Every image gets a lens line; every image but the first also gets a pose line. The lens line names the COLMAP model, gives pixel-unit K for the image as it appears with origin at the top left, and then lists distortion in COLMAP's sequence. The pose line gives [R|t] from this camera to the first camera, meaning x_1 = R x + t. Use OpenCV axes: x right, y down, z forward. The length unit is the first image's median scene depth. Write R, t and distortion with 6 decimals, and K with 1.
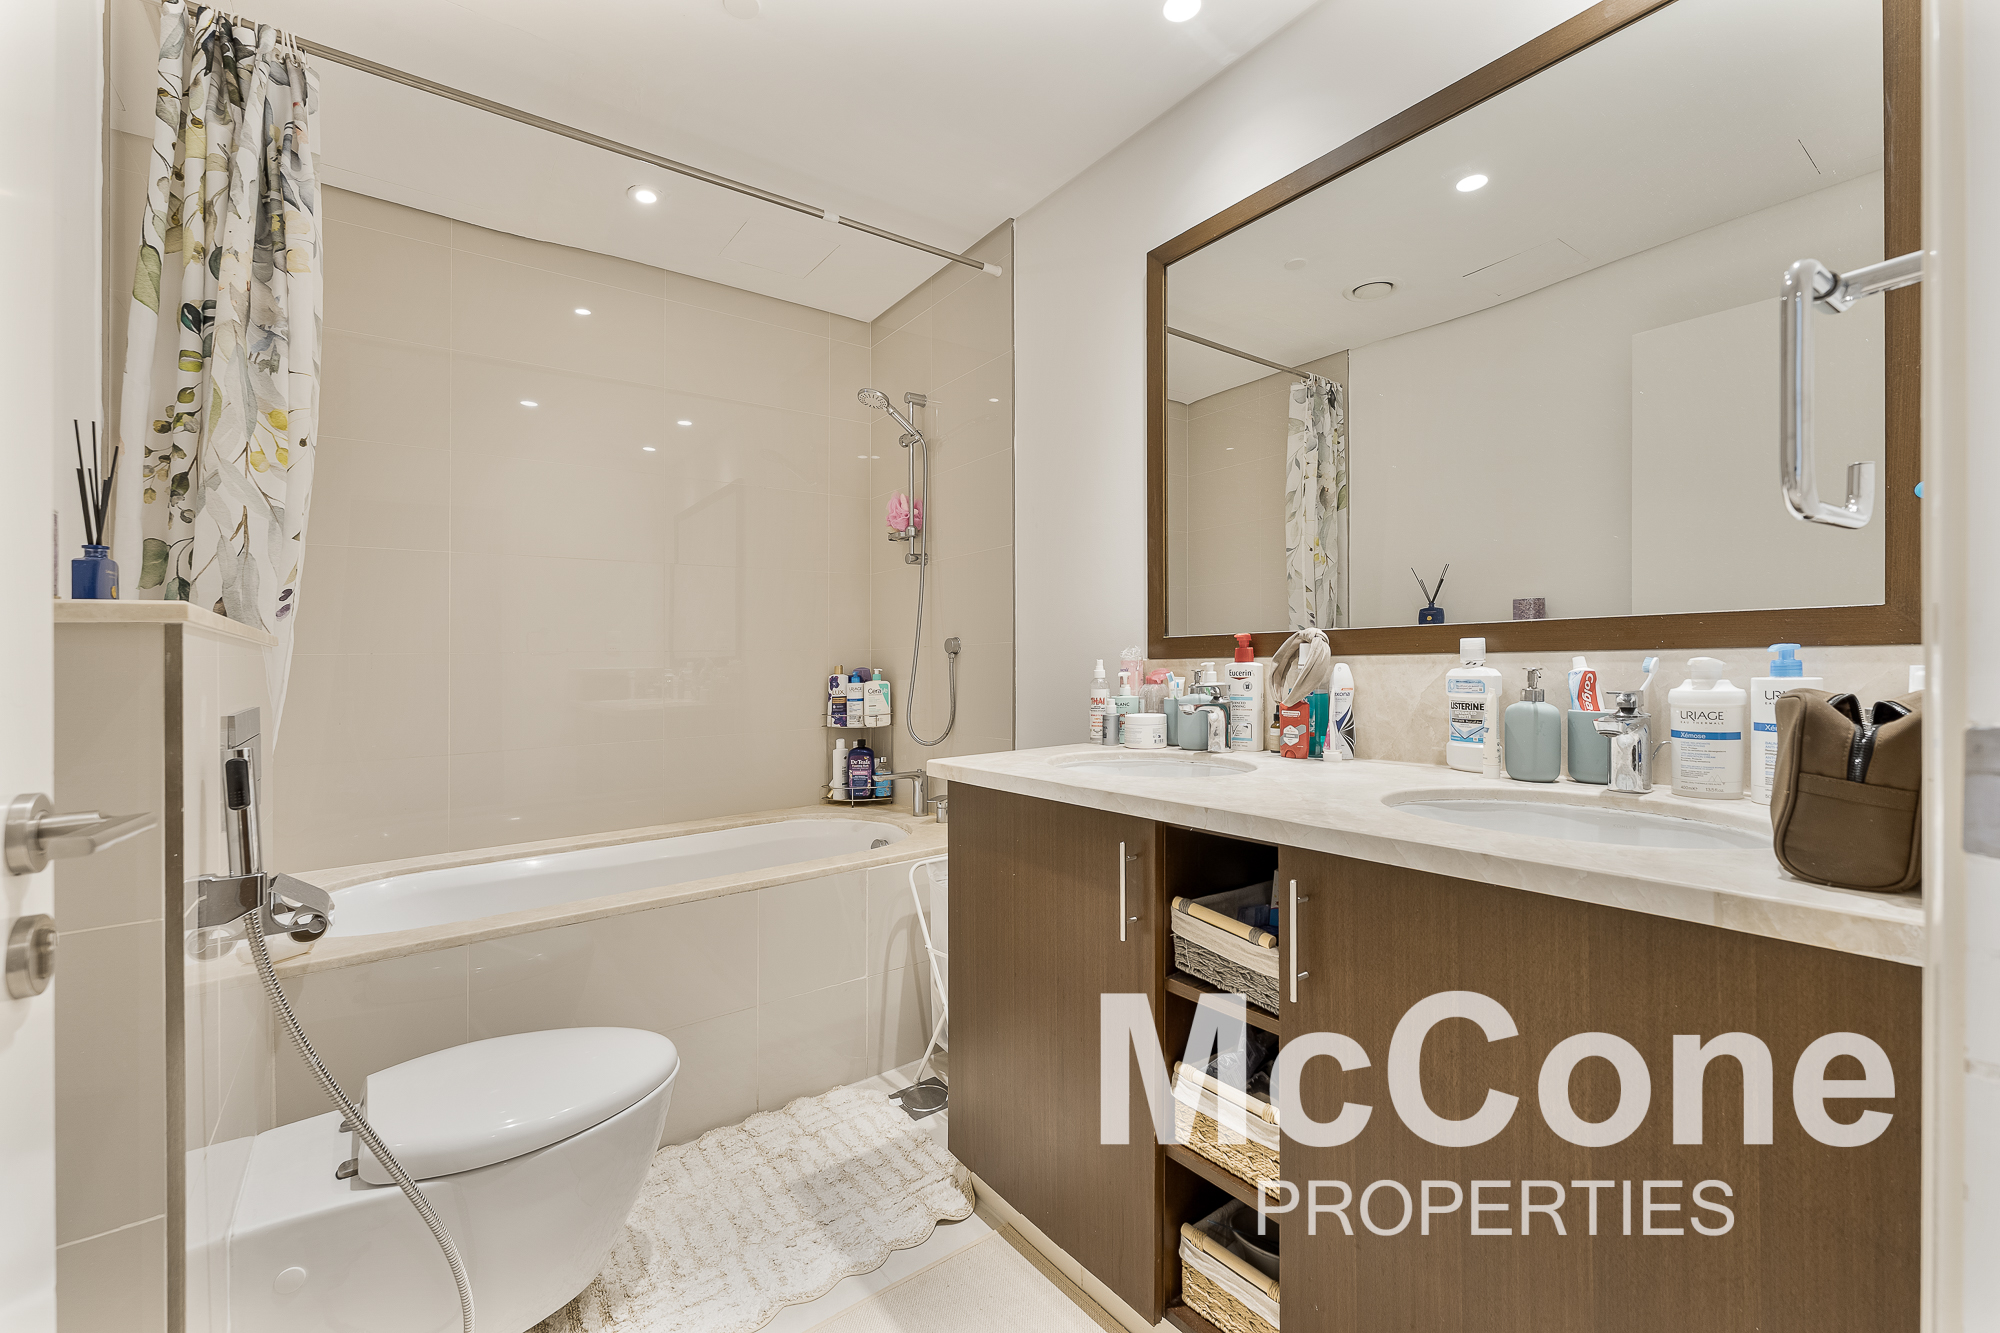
lens RADIAL K [[808.7, 0, 1004.5], [0, 808.7, 658.0], [0, 0, 1]] dist [0.000553, -0.000521]
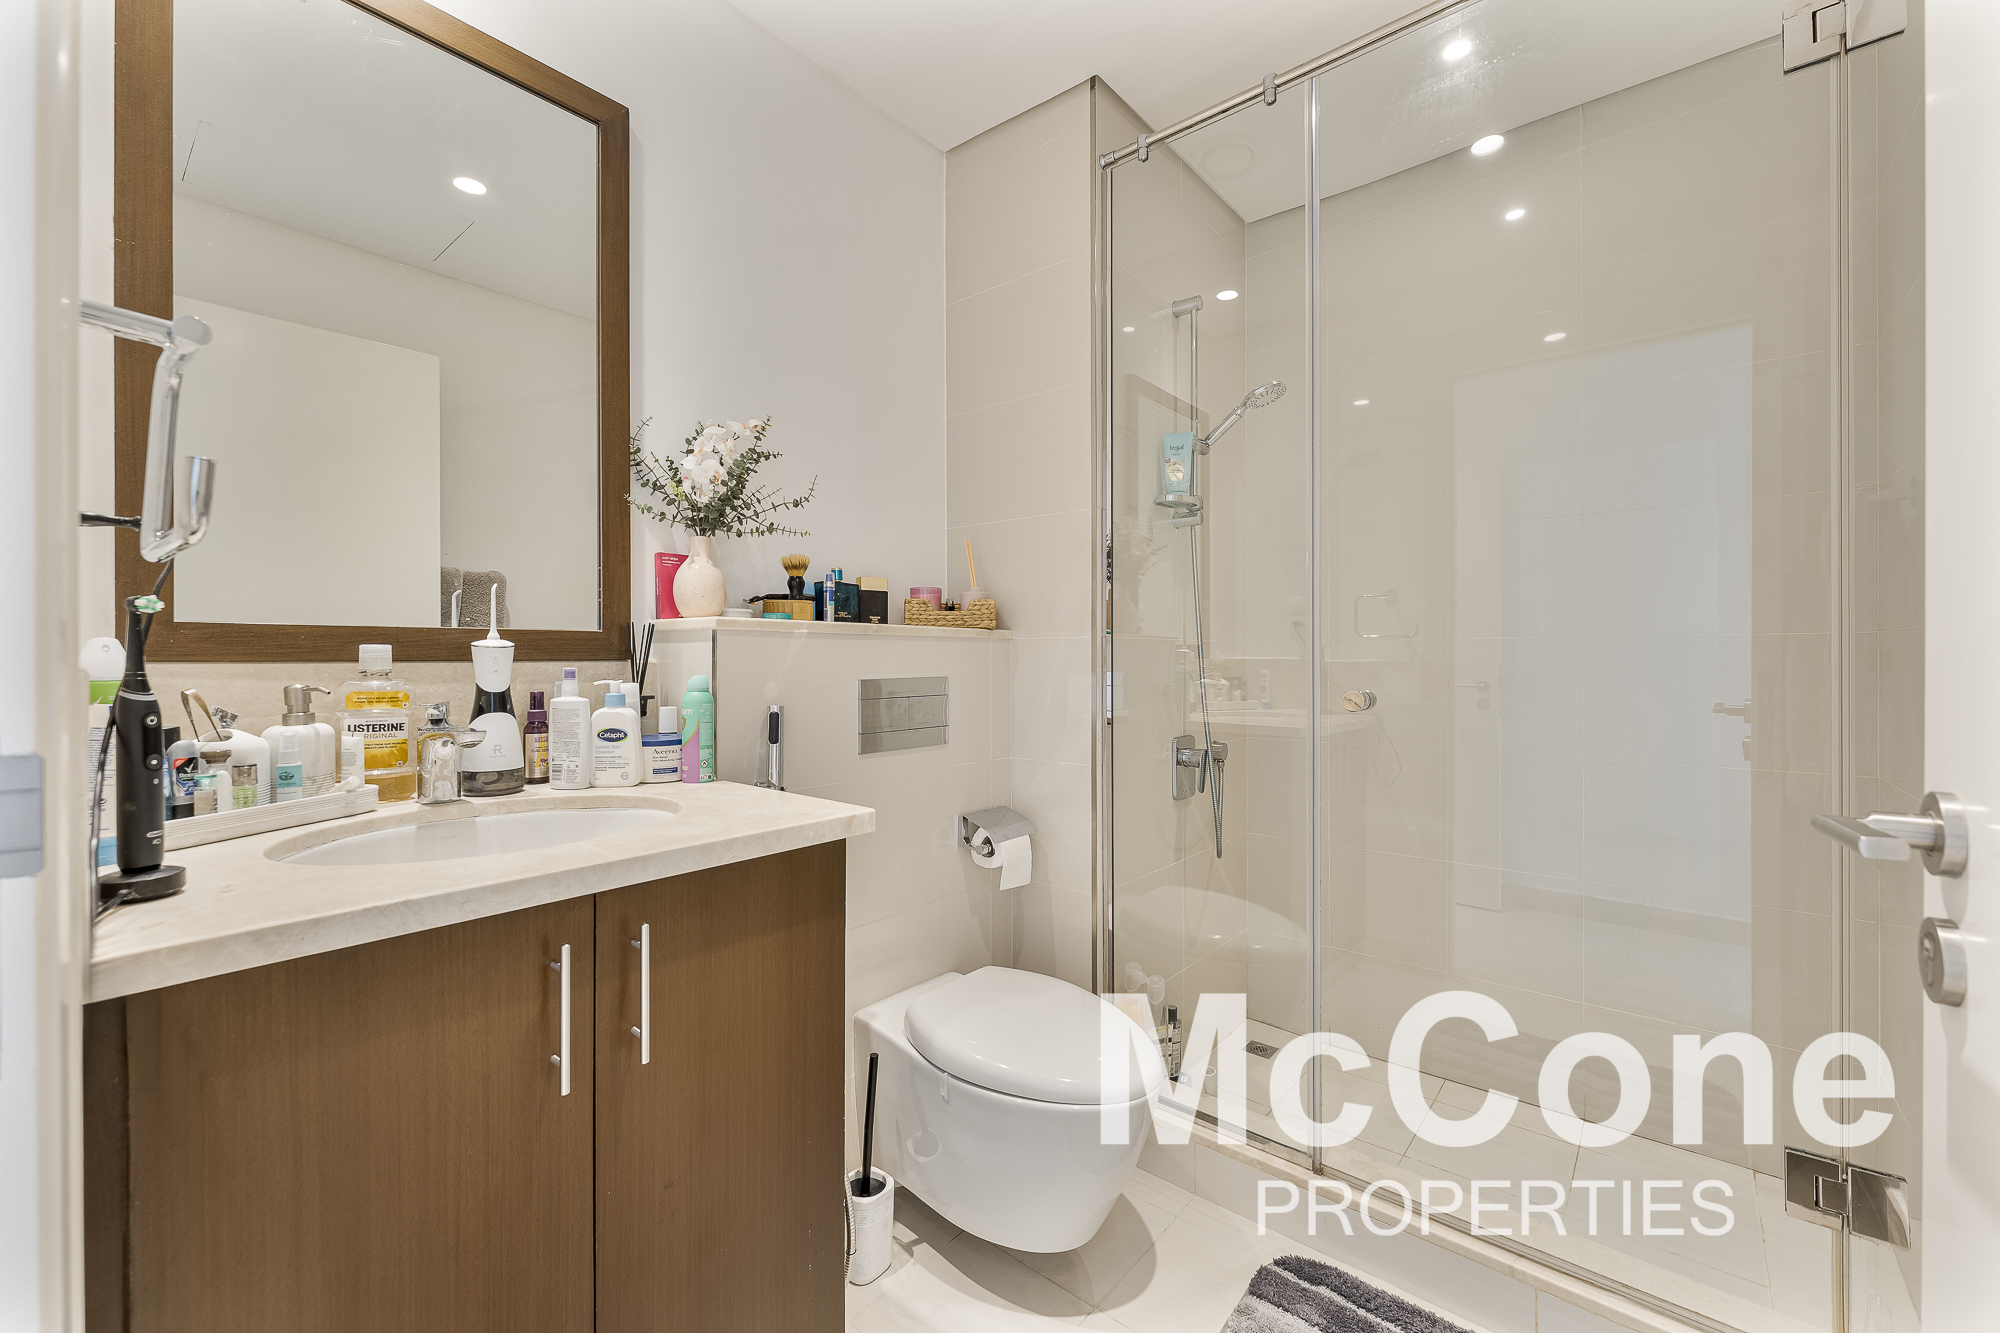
lens RADIAL K [[808.7, 0, 1006.5], [0, 808.7, 669.2], [0, 0, 1]] dist [0.000553, -0.000521]
pose [[-0.222493, -0.000640, 0.974934, -0.400981], [0.001289, 0.999999, 0.000951, 0.001369], [-0.974934, 0.001469, -0.222492, 0.550398]]
